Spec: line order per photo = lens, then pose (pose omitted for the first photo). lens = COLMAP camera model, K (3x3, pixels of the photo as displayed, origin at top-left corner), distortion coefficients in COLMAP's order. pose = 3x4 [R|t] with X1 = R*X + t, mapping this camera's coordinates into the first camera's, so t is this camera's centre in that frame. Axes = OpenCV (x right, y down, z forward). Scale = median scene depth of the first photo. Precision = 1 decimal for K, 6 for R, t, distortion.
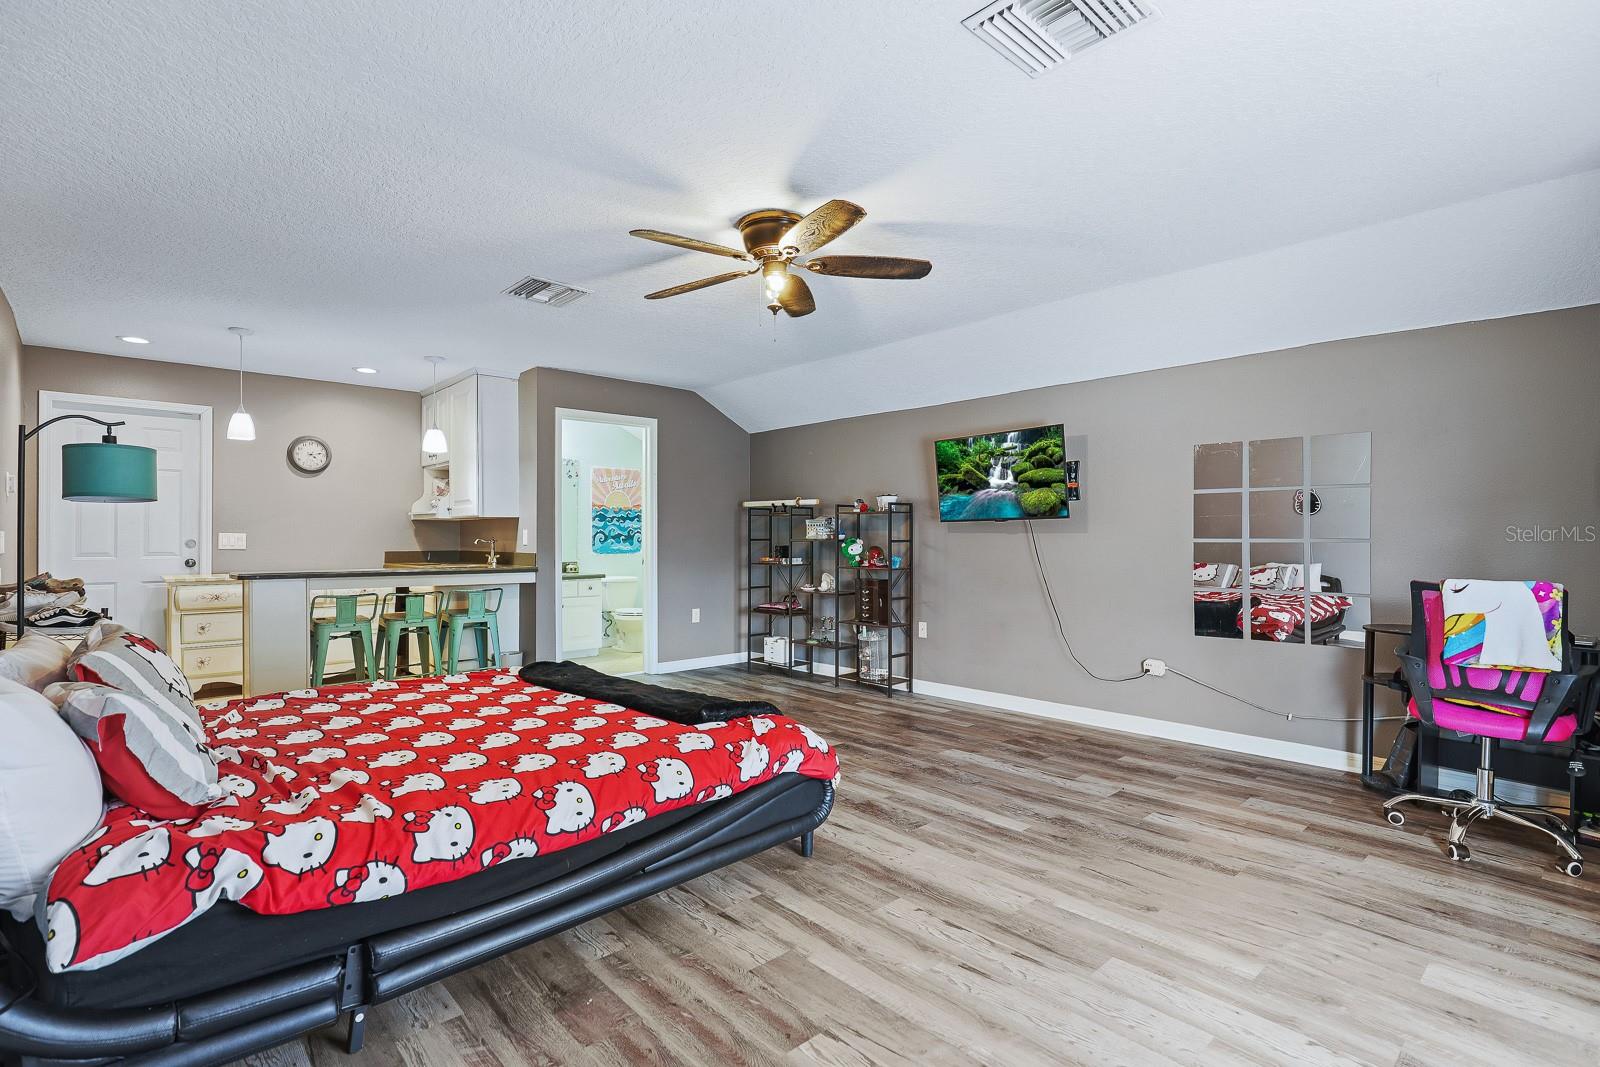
lens RADIAL K [[763.4, 0, 792.2], [0, 763.4, 537.2], [0, 0, 1]] dist [0.001946, -0.000407]
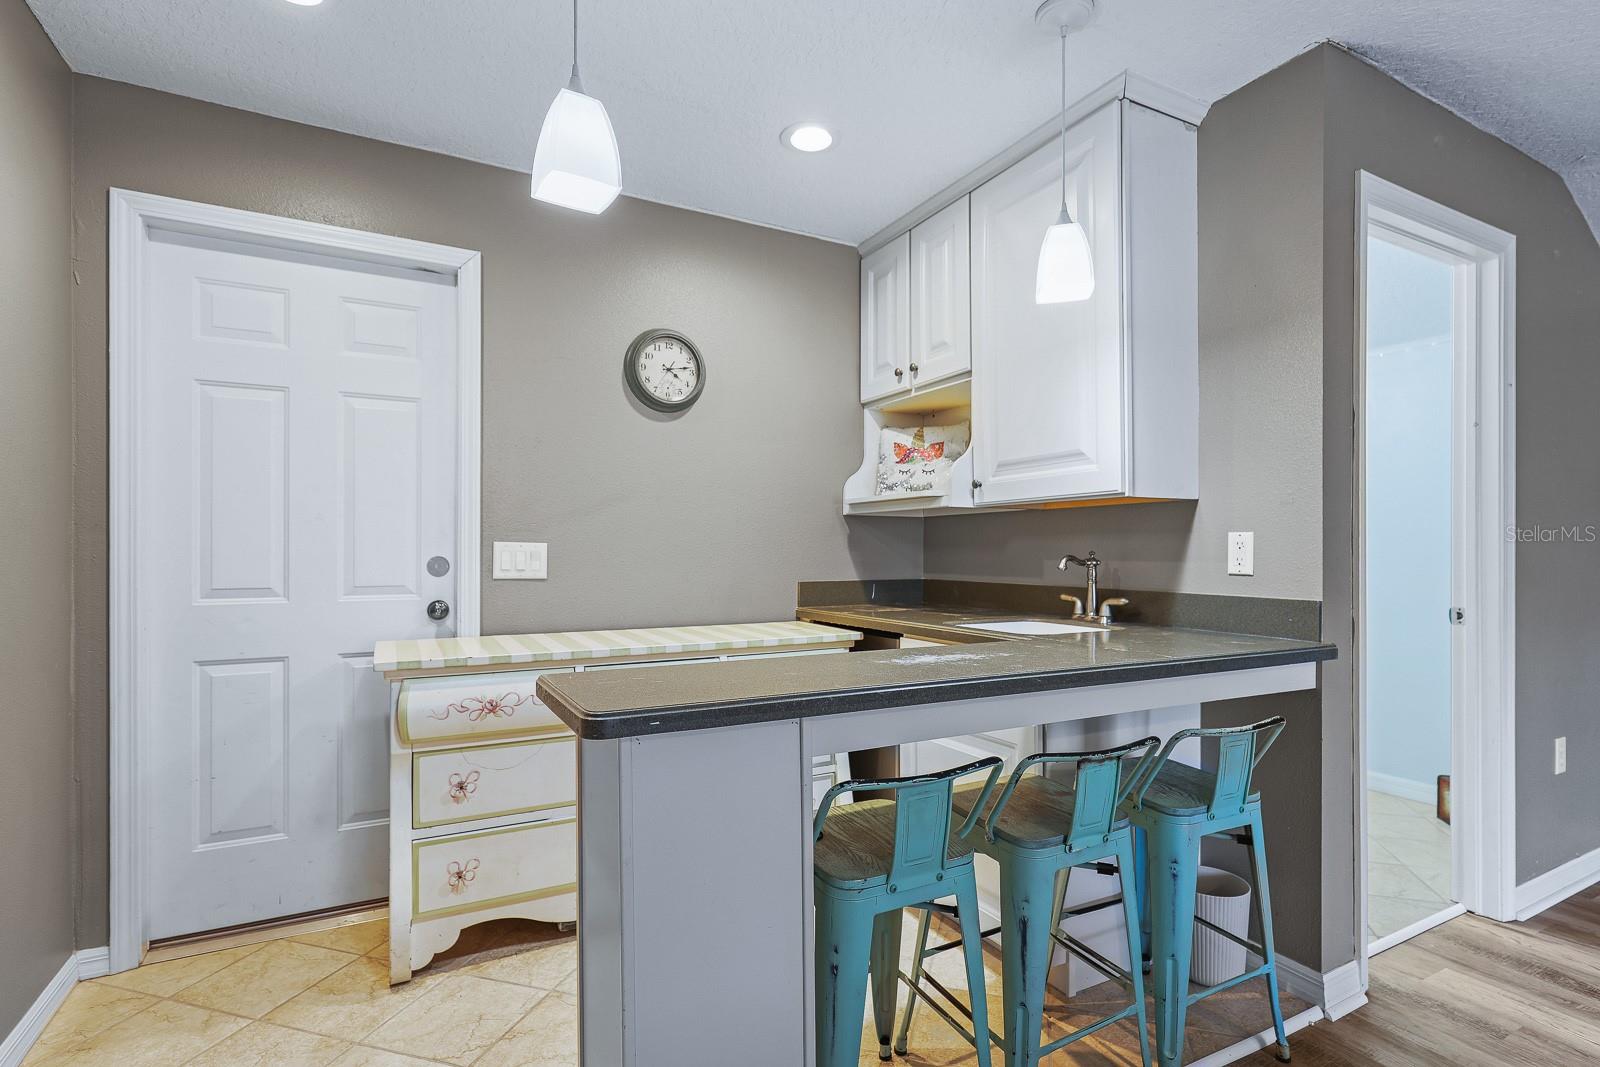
lens RADIAL K [[763.4, 0, 804.8], [0, 763.4, 550.8], [0, 0, 1]] dist [0.001946, -0.000407]
pose [[0.970797, 0.001590, -0.239896, -0.437270], [-0.000952, 0.999996, 0.002772, -0.001810], [0.239899, -0.002463, 0.970795, 0.571798]]
